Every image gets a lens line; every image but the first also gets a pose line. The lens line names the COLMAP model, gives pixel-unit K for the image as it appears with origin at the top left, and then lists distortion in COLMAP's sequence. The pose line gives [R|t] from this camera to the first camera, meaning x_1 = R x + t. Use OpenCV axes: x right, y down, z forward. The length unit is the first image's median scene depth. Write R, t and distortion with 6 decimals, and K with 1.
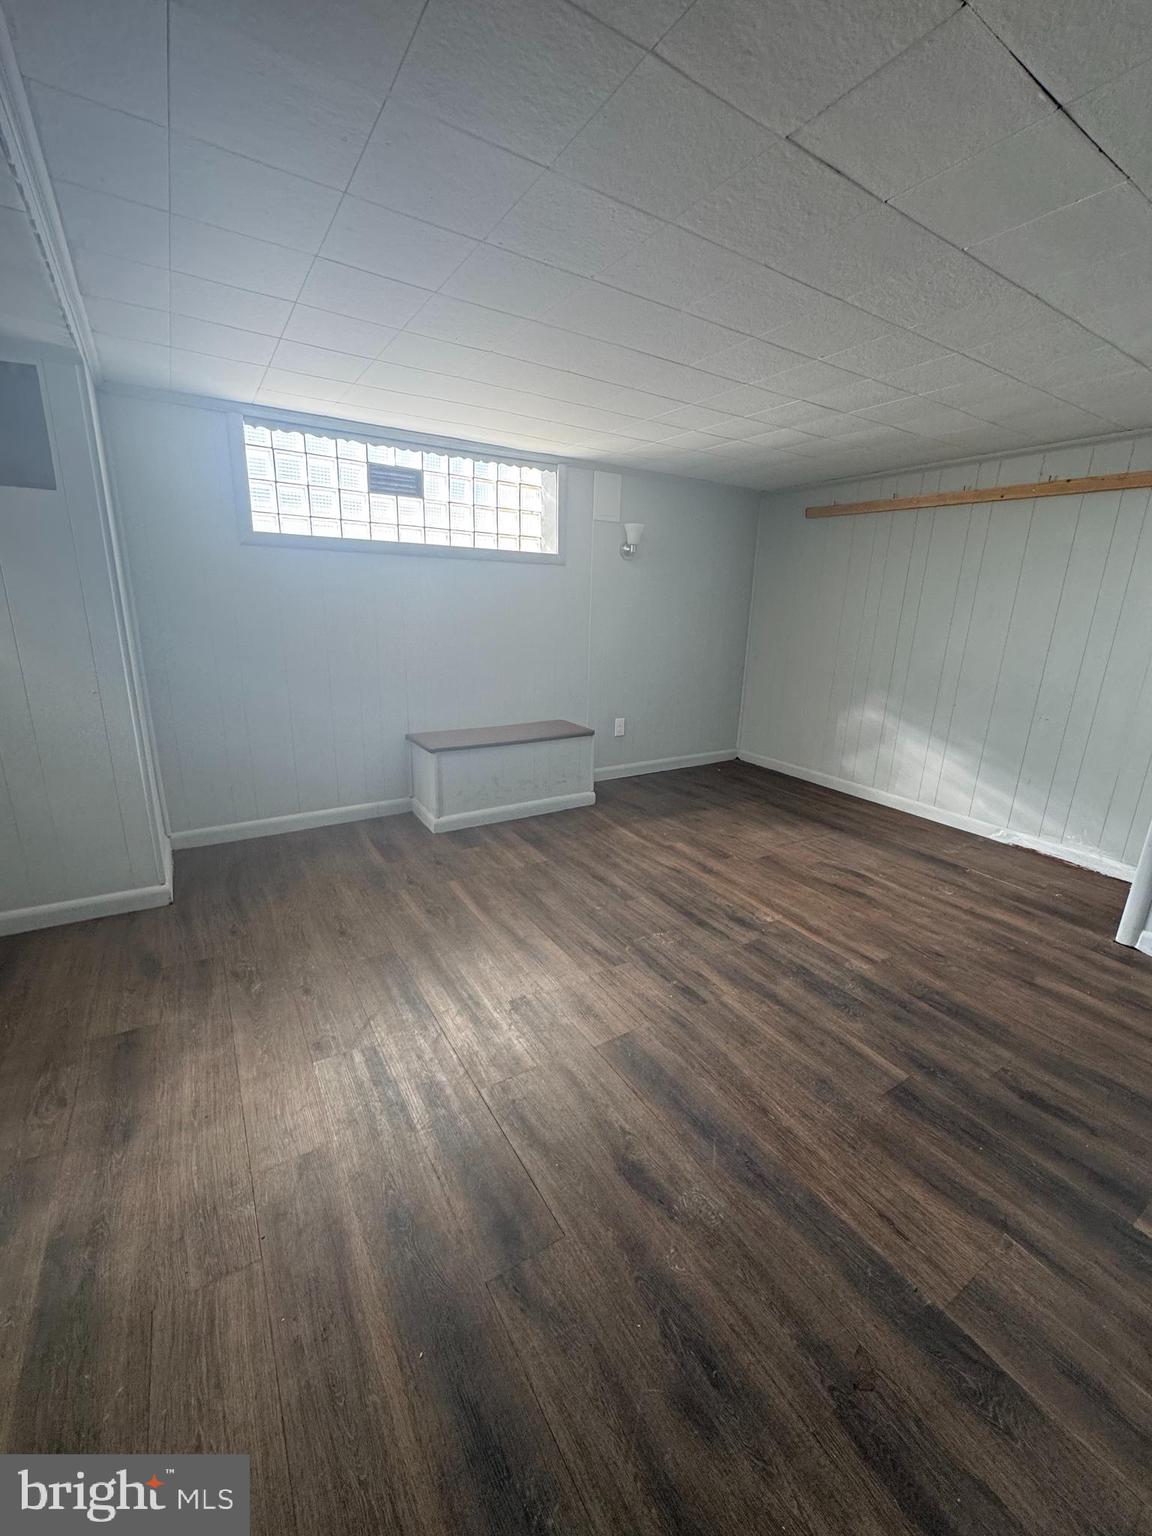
lens RADIAL K [[614.2, 0, 576.4], [0, 614.2, 768.1], [0, 0, 1]] dist [-0.001190, 0.000099]
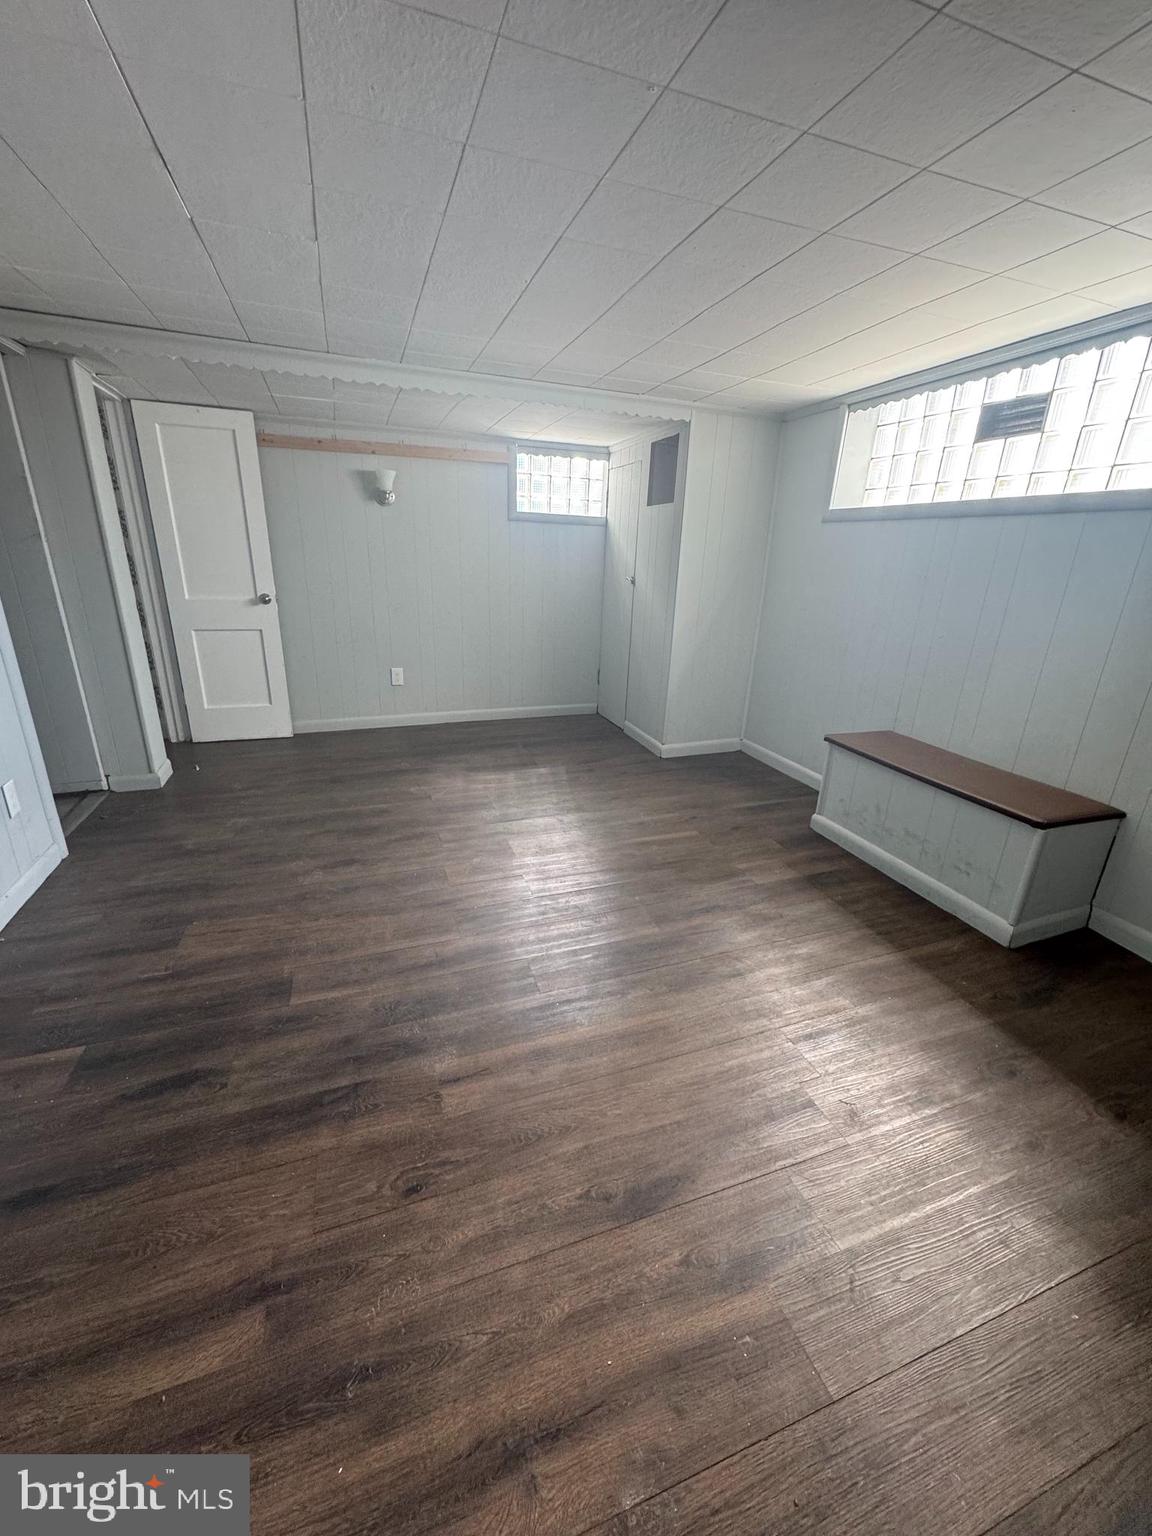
lens RADIAL K [[614.2, 0, 576.2], [0, 614.2, 768.4], [0, 0, 1]] dist [-0.001190, 0.000099]
pose [[-0.224184, 0.290730, -0.930171, 1.097505], [-0.295815, 0.889131, 0.349198, -0.306577], [0.928566, 0.353442, -0.113327, 1.219296]]
